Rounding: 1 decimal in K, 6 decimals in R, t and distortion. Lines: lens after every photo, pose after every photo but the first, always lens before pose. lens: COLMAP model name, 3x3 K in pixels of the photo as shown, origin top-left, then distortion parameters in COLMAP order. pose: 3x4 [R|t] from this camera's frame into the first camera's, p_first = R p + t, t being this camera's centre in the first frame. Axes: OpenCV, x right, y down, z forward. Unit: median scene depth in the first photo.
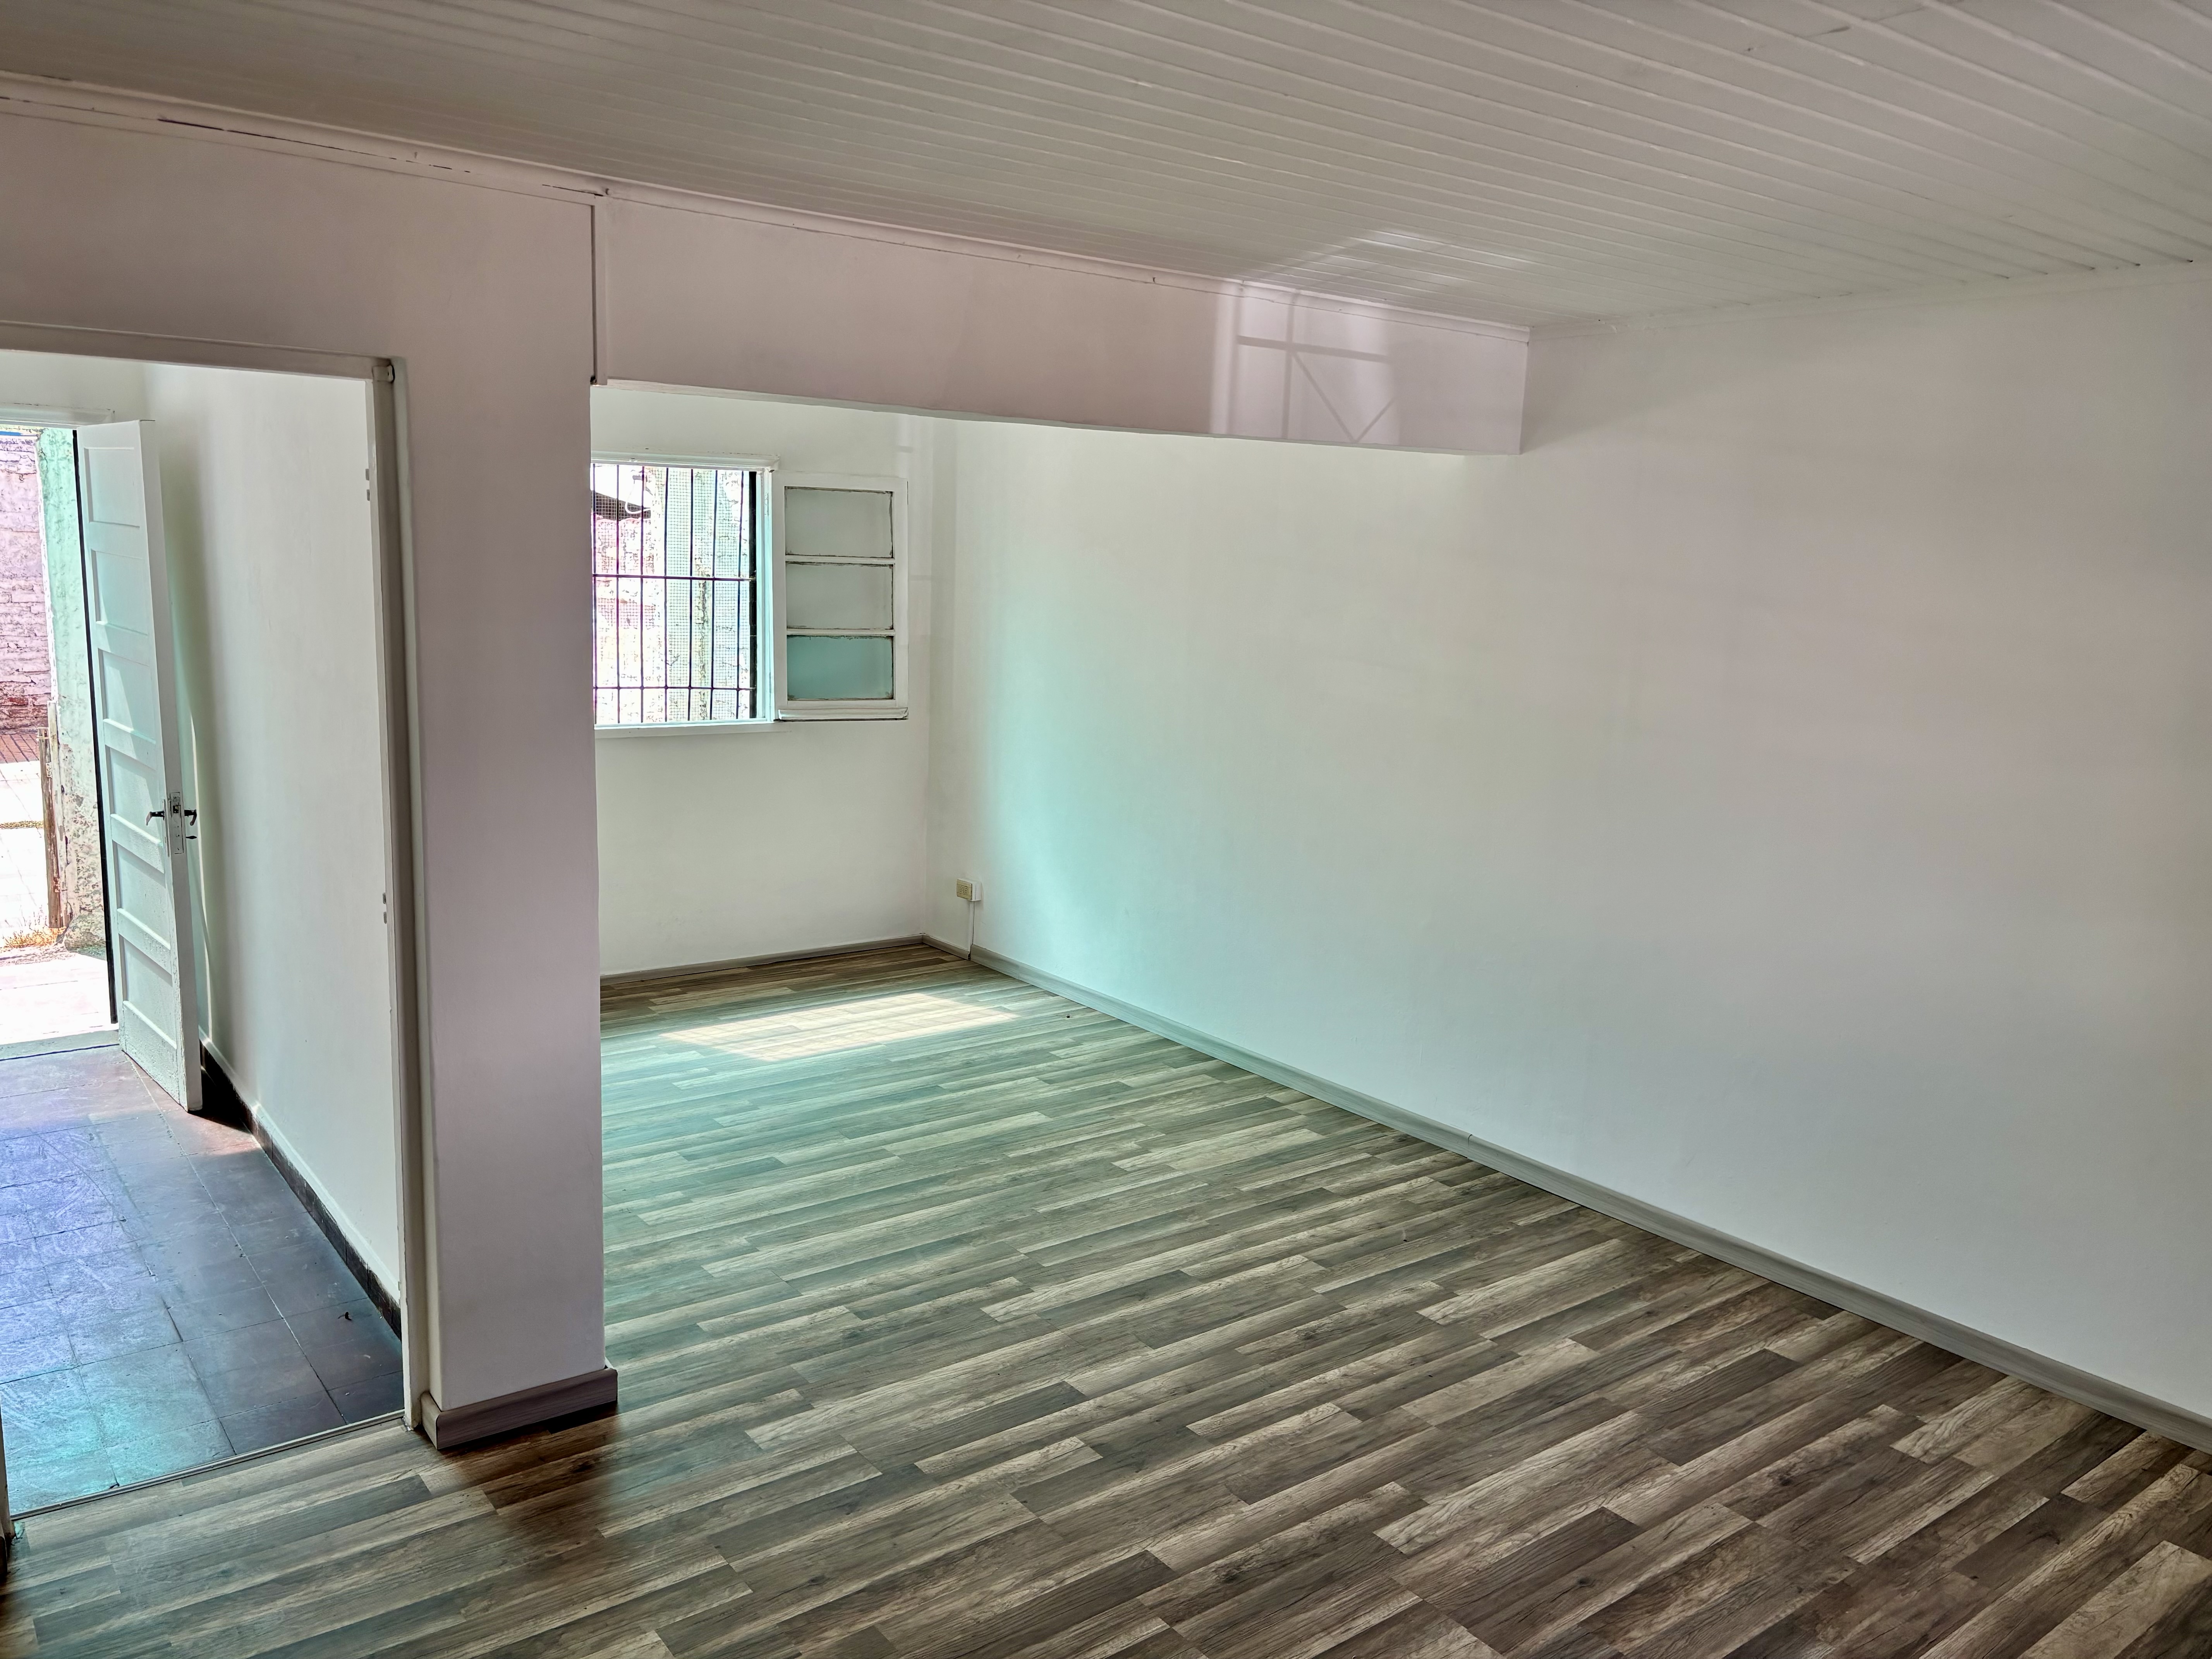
lens RADIAL K [[1677.5, 0, 1096.3], [0, 1677.5, 845.7], [0, 0, 1]] dist [0.055961, -0.059214]
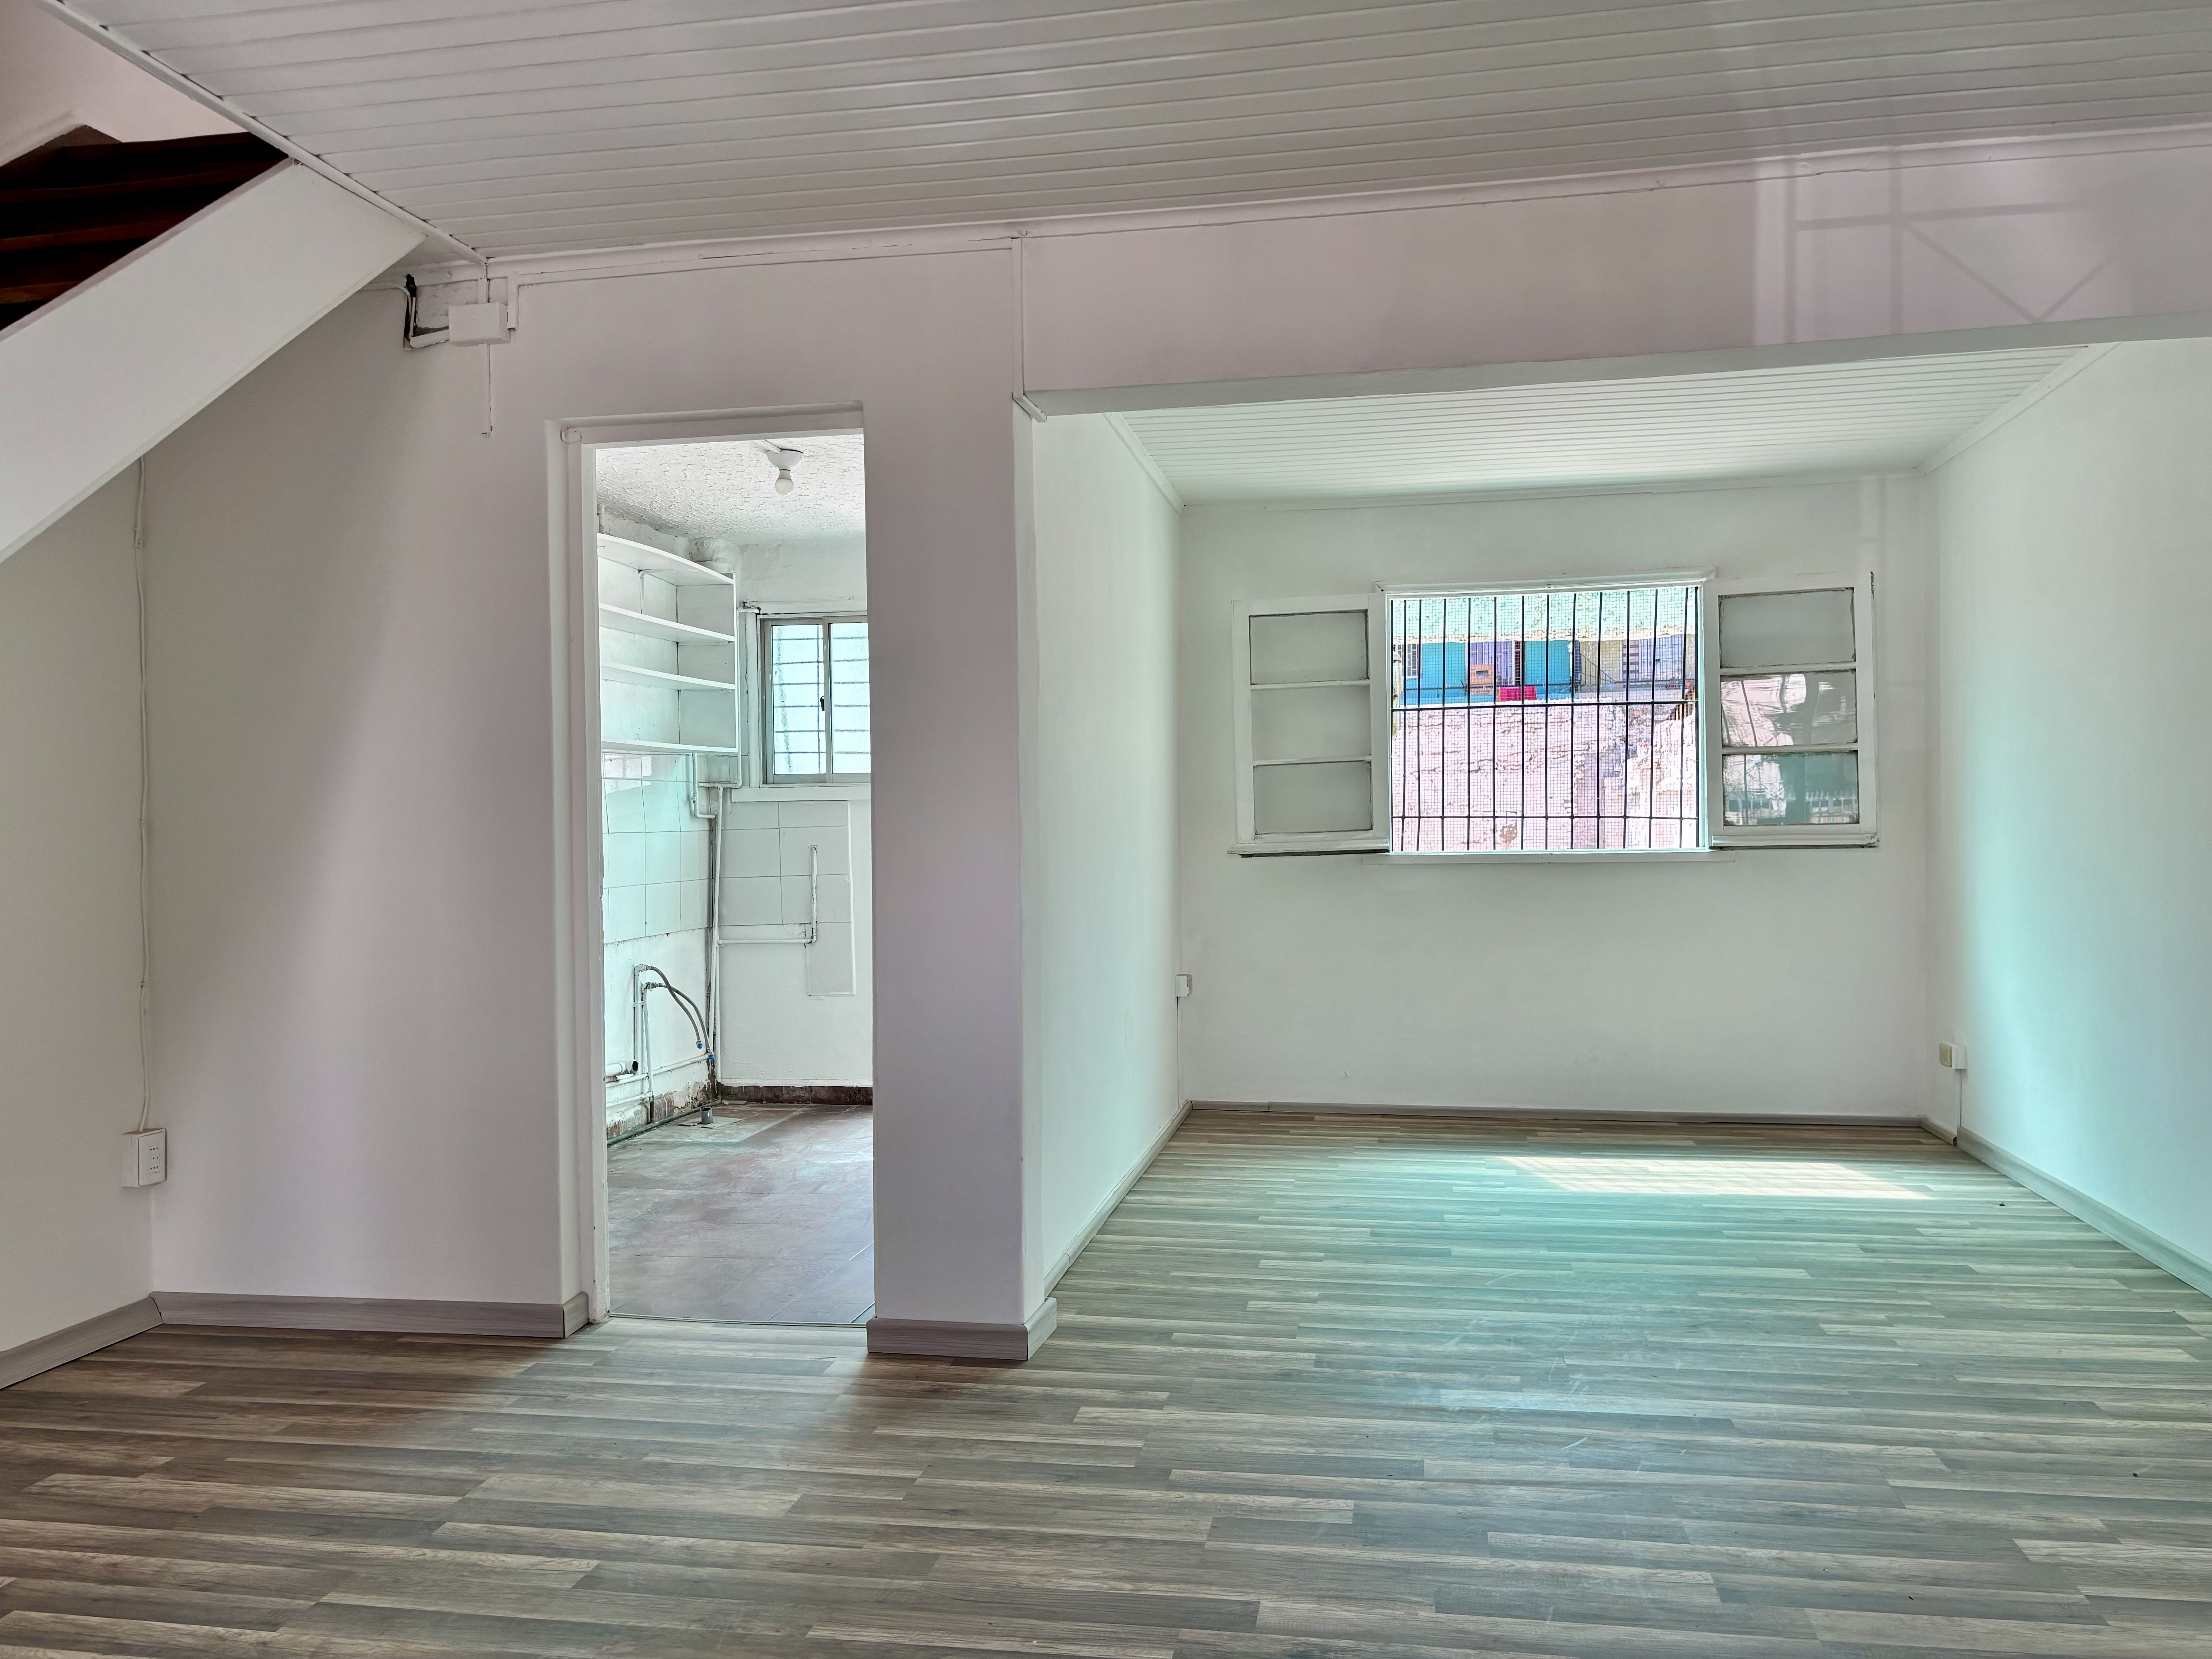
lens RADIAL K [[1677.5, 0, 1120.8], [0, 1677.5, 847.3], [0, 0, 1]] dist [0.055961, -0.059214]
pose [[0.678476, -0.035663, -0.733756, 0.460914], [-0.093905, 0.986417, -0.134773, 0.137072], [0.728596, 0.160344, 0.665912, 0.276184]]
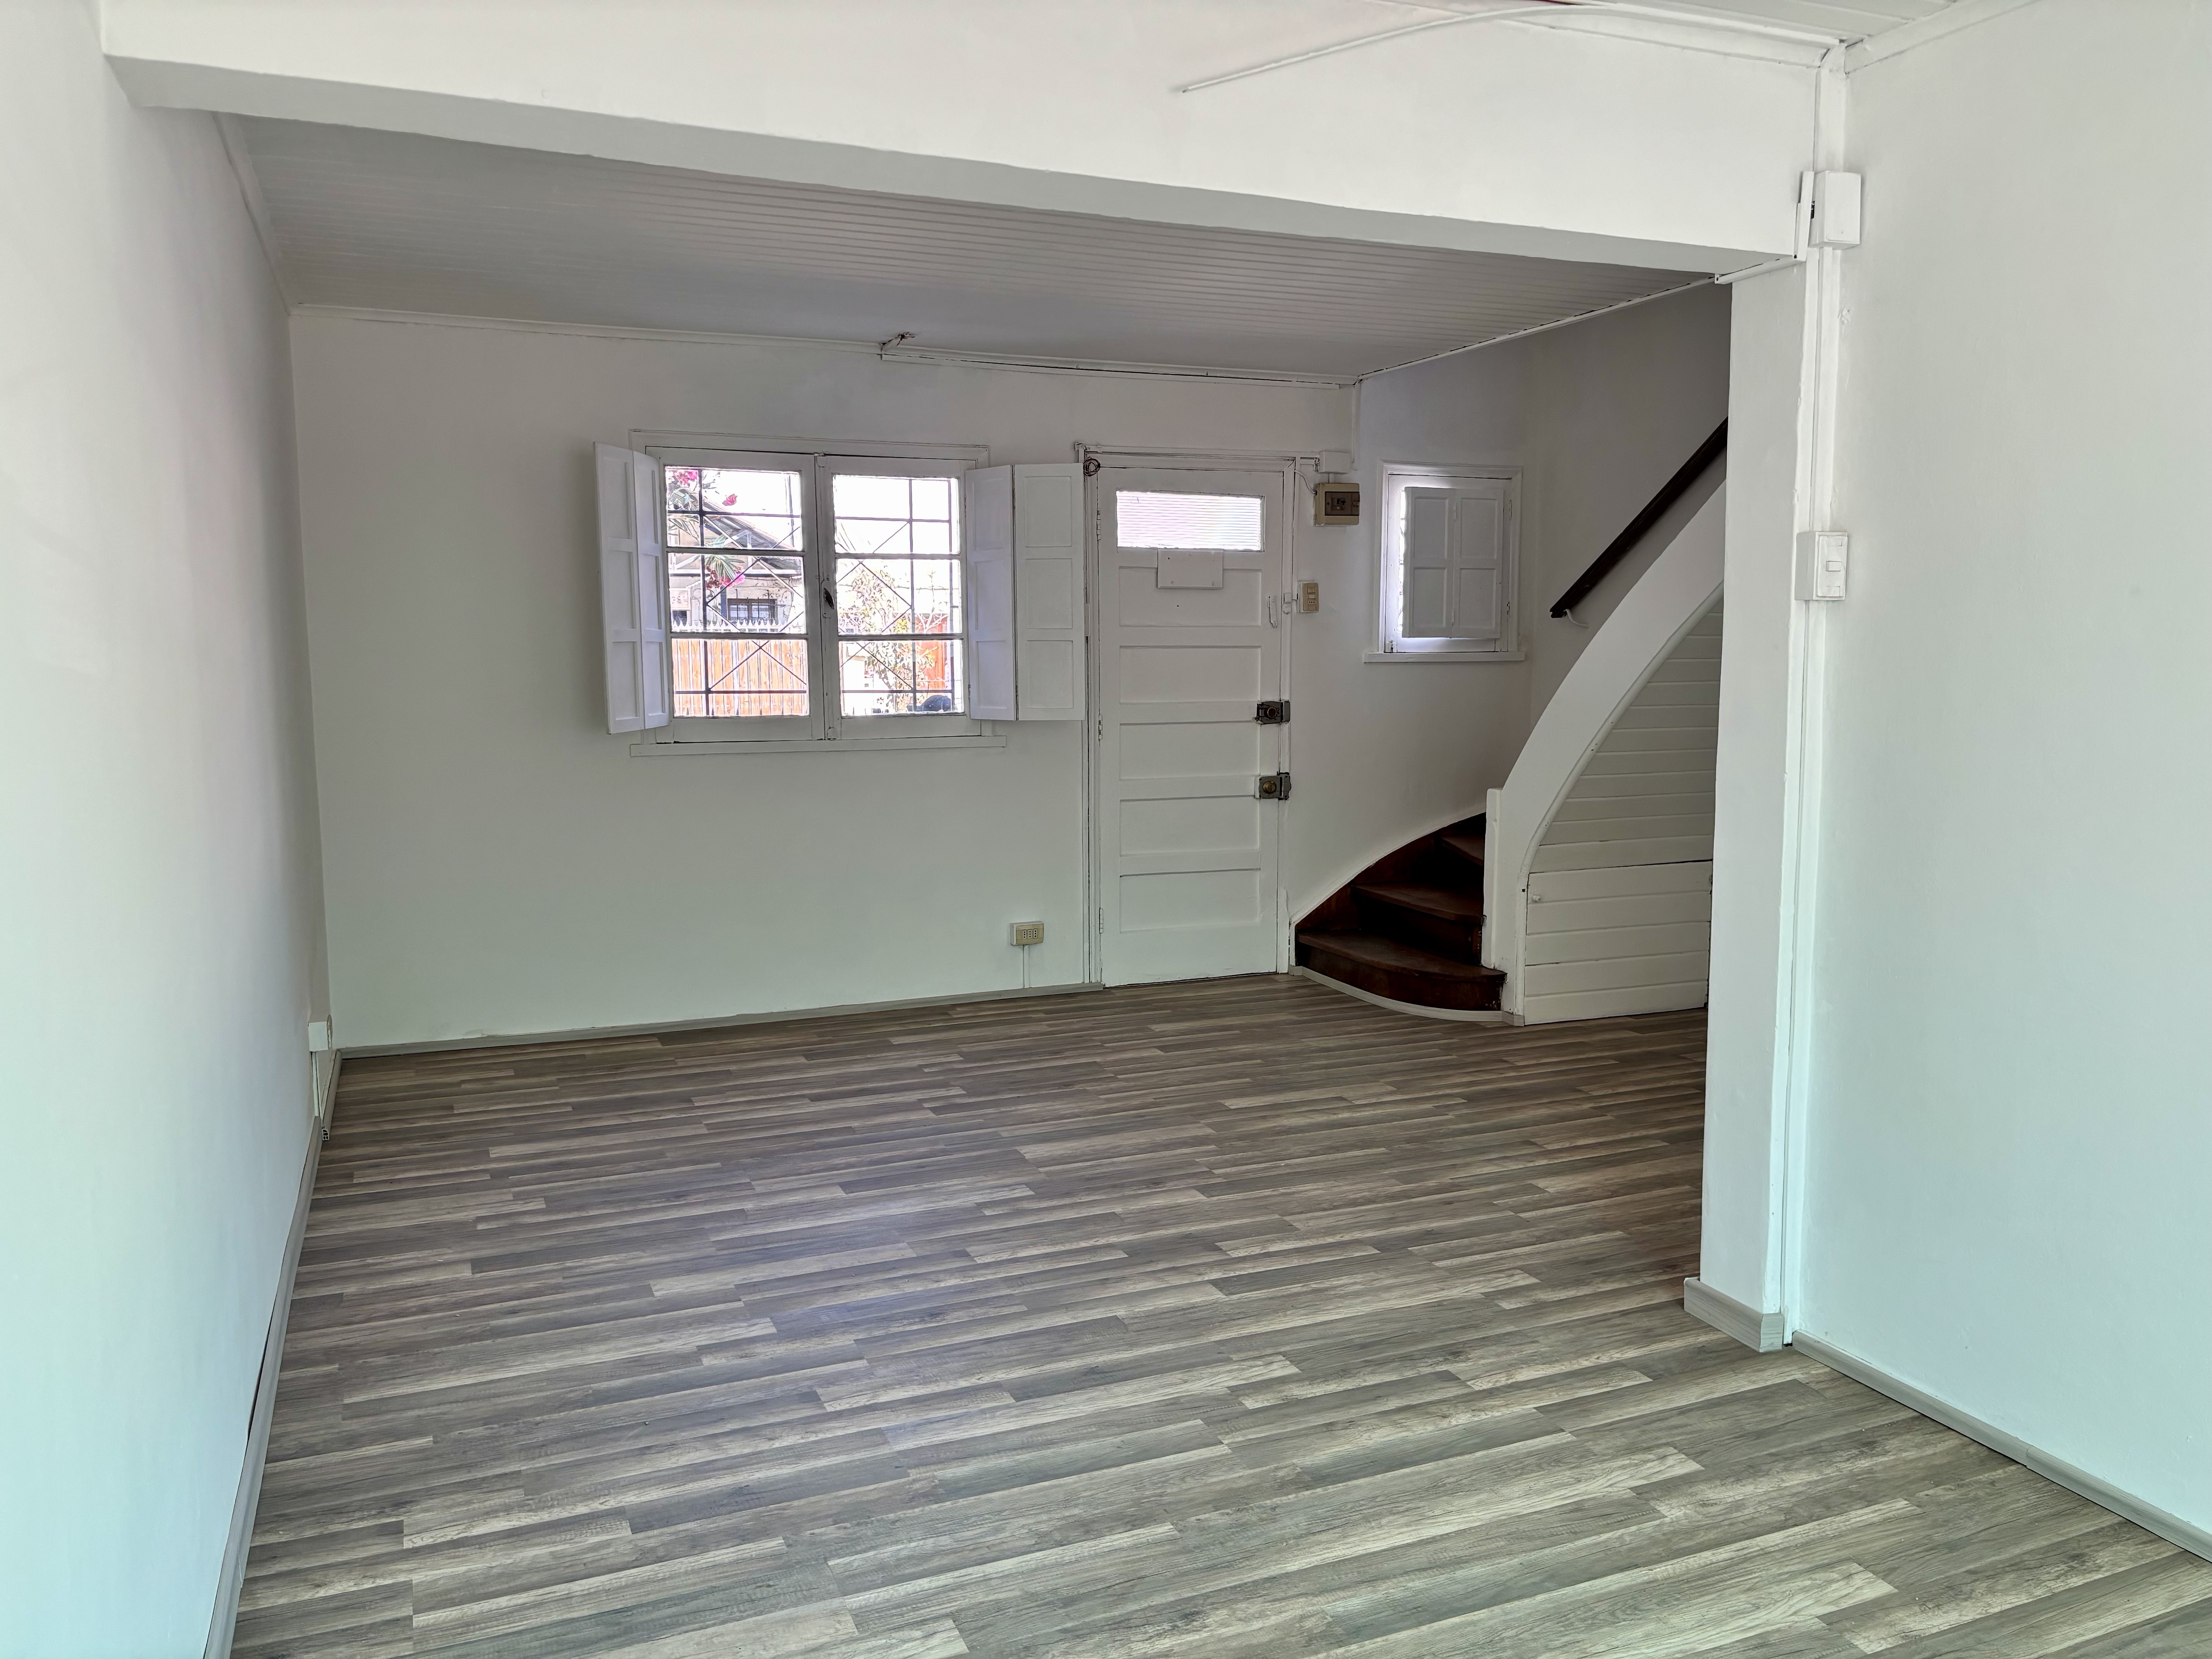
lens RADIAL K [[1677.5, 0, 1112.6], [0, 1677.5, 801.2], [0, 0, 1]] dist [0.055961, -0.059214]
pose [[-0.967611, -0.055226, 0.246333, -0.166755], [0.014889, 0.961595, 0.274069, -0.208507], [-0.252008, 0.268860, -0.929627, 1.713963]]
